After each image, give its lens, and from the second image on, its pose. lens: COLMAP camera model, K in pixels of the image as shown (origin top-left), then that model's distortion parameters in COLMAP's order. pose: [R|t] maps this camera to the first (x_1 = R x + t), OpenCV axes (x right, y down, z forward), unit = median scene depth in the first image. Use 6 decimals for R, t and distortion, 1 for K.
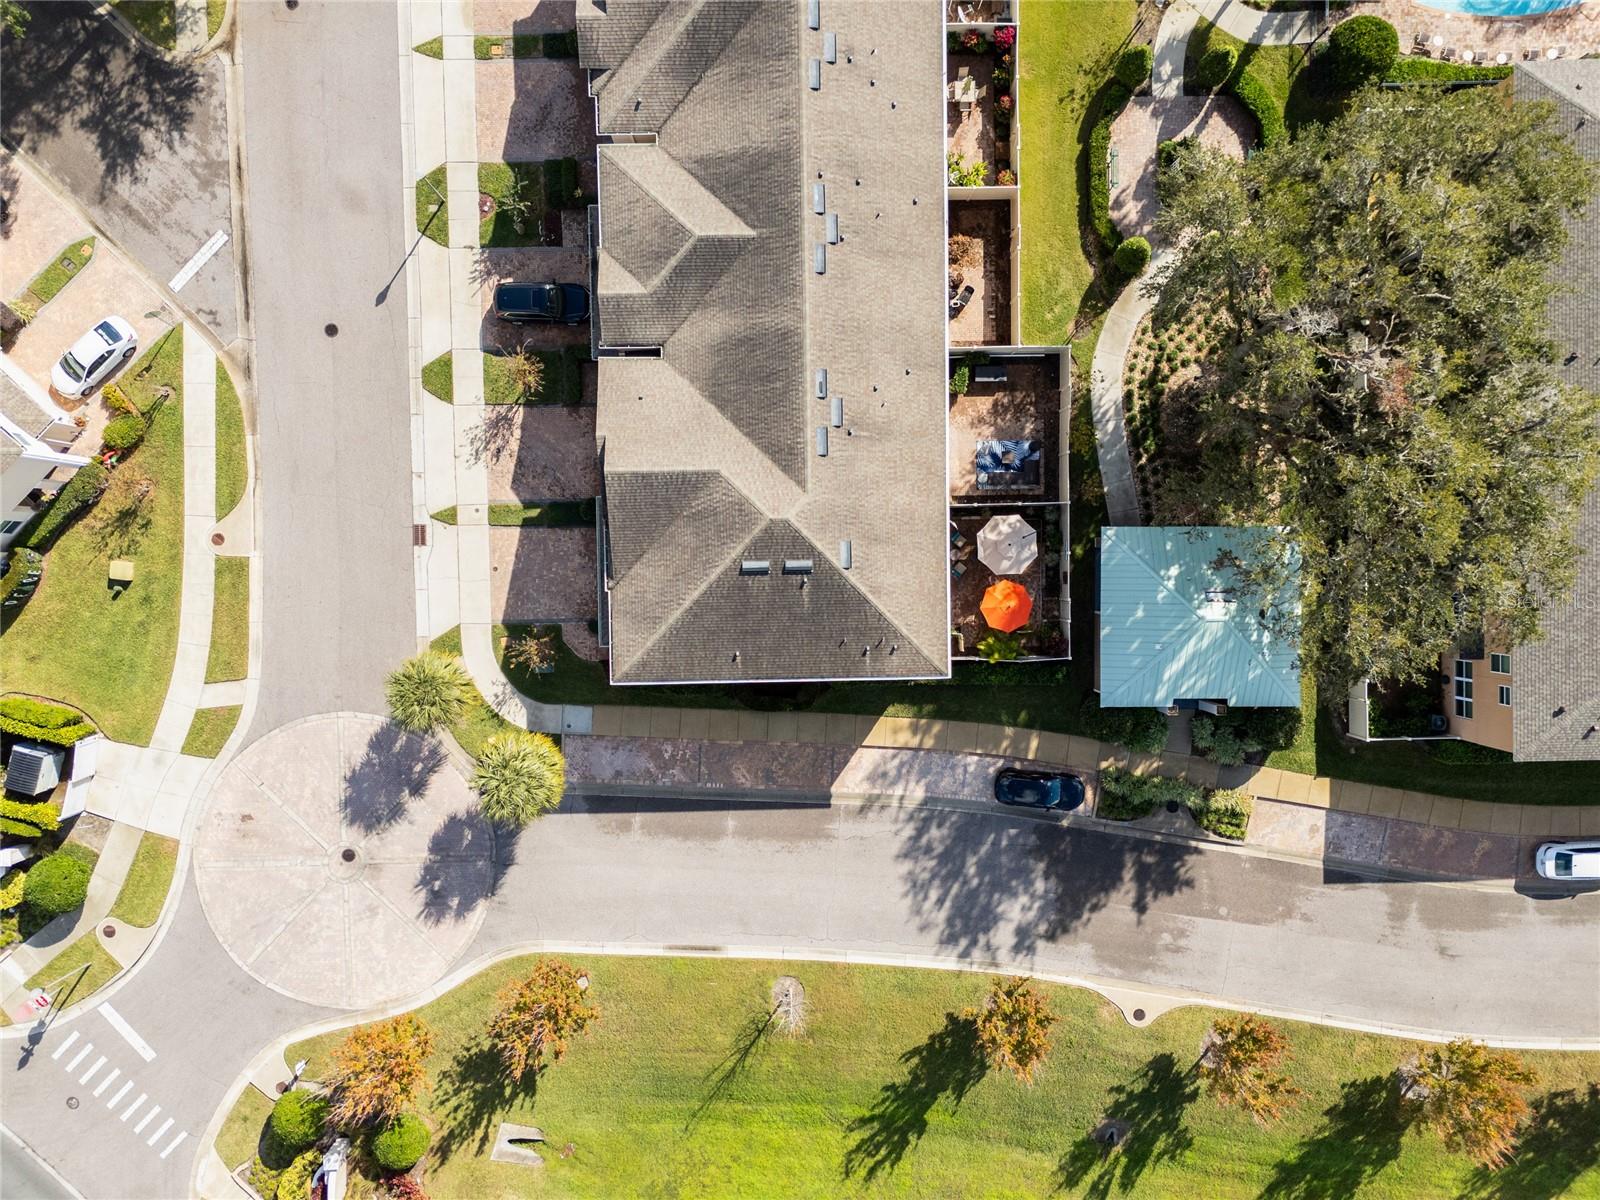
lens RADIAL K [[1172.0, 0, 800.0], [0, 1172.0, 600.0], [0, 0, 1]] dist [0.097964, -0.109526]
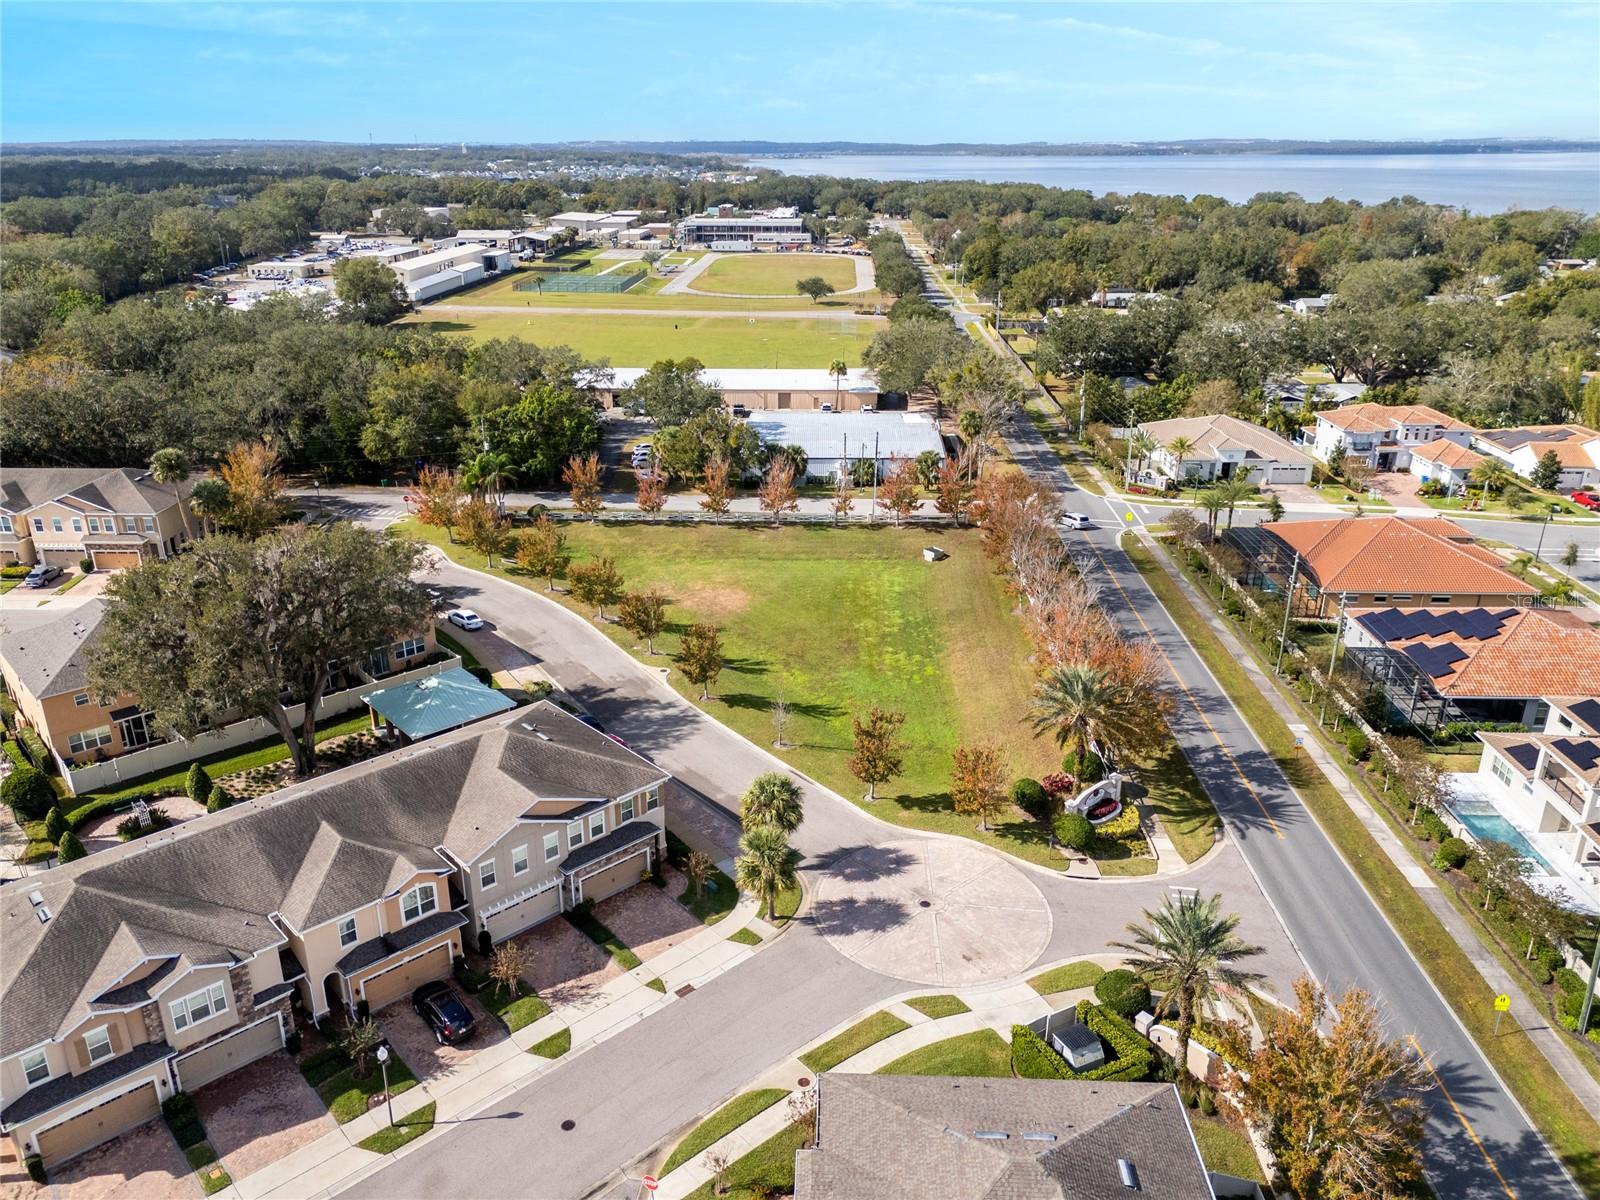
lens RADIAL K [[1172.0, 0, 800.0], [0, 1172.0, 600.0], [0, 0, 1]] dist [0.097964, -0.109526]
pose [[-0.667344, -0.288224, 0.686716, -1.053691], [0.744728, -0.265304, 0.612368, -0.561768], [0.005689, 0.920077, 0.391697, 0.213985]]
